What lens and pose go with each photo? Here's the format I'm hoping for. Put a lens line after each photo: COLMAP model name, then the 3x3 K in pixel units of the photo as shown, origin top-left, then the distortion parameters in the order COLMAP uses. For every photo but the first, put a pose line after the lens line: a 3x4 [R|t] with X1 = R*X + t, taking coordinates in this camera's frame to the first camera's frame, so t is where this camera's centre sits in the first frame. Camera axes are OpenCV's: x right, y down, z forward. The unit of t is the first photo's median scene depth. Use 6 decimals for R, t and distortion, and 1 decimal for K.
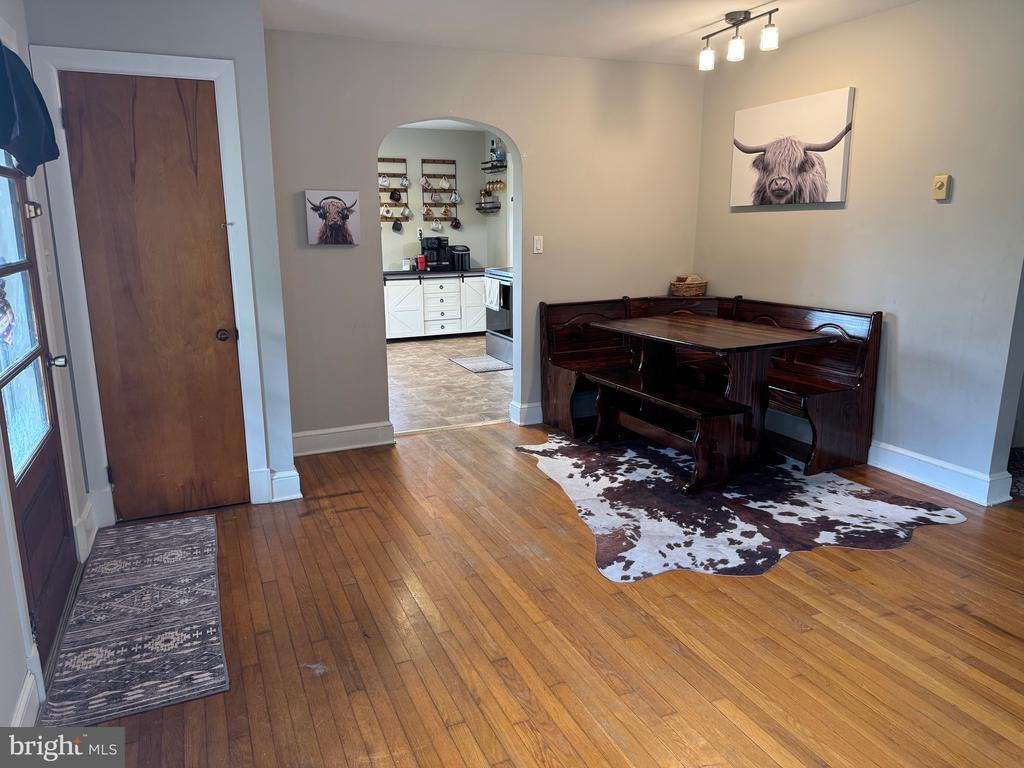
lens RADIAL K [[715.4, 0, 502.2], [0, 715.4, 380.3], [0, 0, 1]] dist [0.055204, -0.076274]
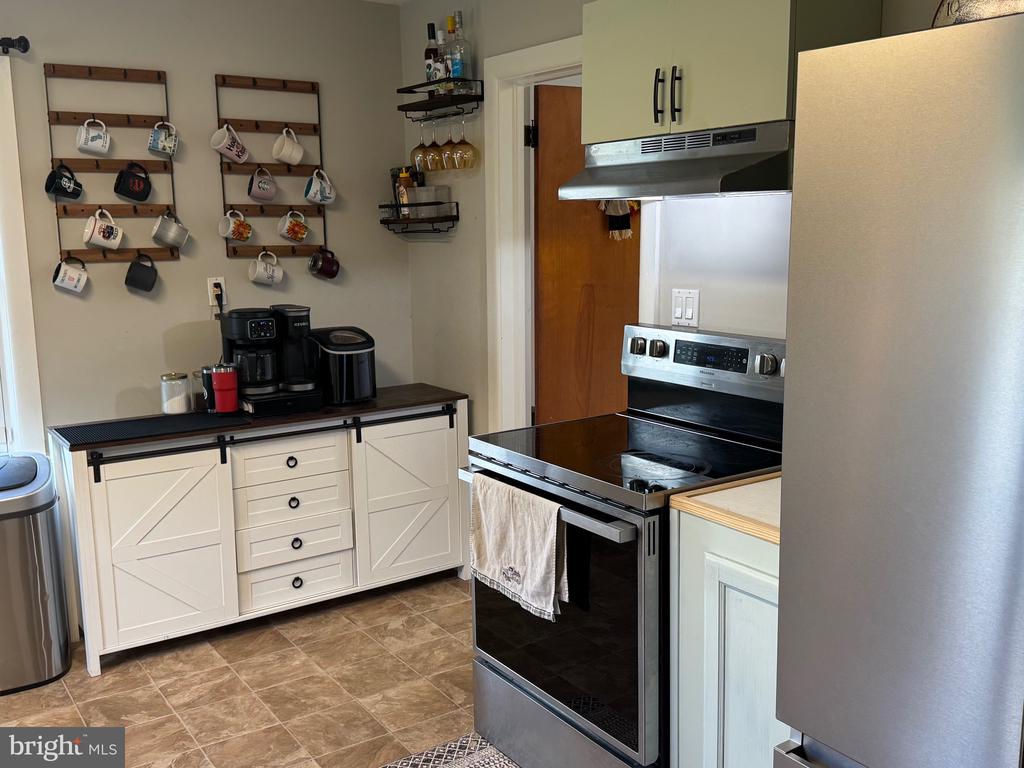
lens RADIAL K [[992.4, 0, 515.1], [0, 992.4, 396.9], [0, 0, 1]] dist [0.033789, 0.000000]
pose [[0.982562, -0.036235, 0.182368, -0.122940], [0.046332, 0.997602, -0.051412, -0.243185], [-0.180068, 0.058965, 0.981885, 0.999784]]
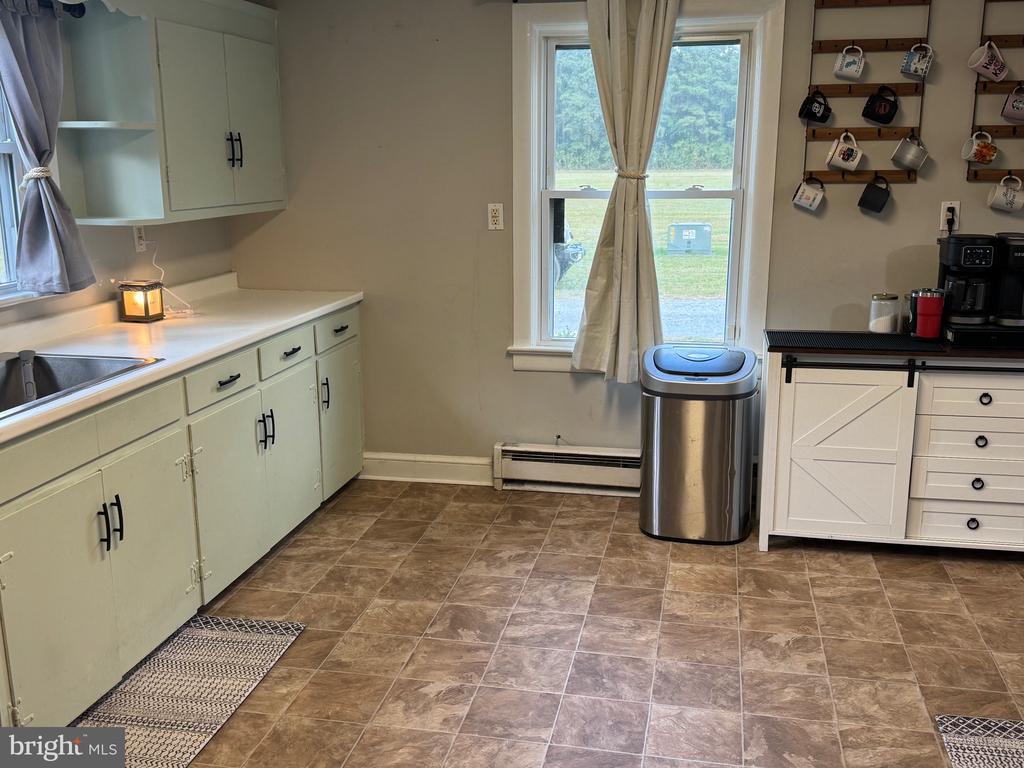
lens RADIAL K [[992.4, 0, 526.8], [0, 992.4, 392.2], [0, 0, 1]] dist [0.033789, 0.000000]
pose [[0.834113, 0.136713, -0.534383, -0.037799], [-0.130905, 0.990184, 0.048993, -0.236759], [0.535835, 0.029088, 0.843822, 0.980232]]
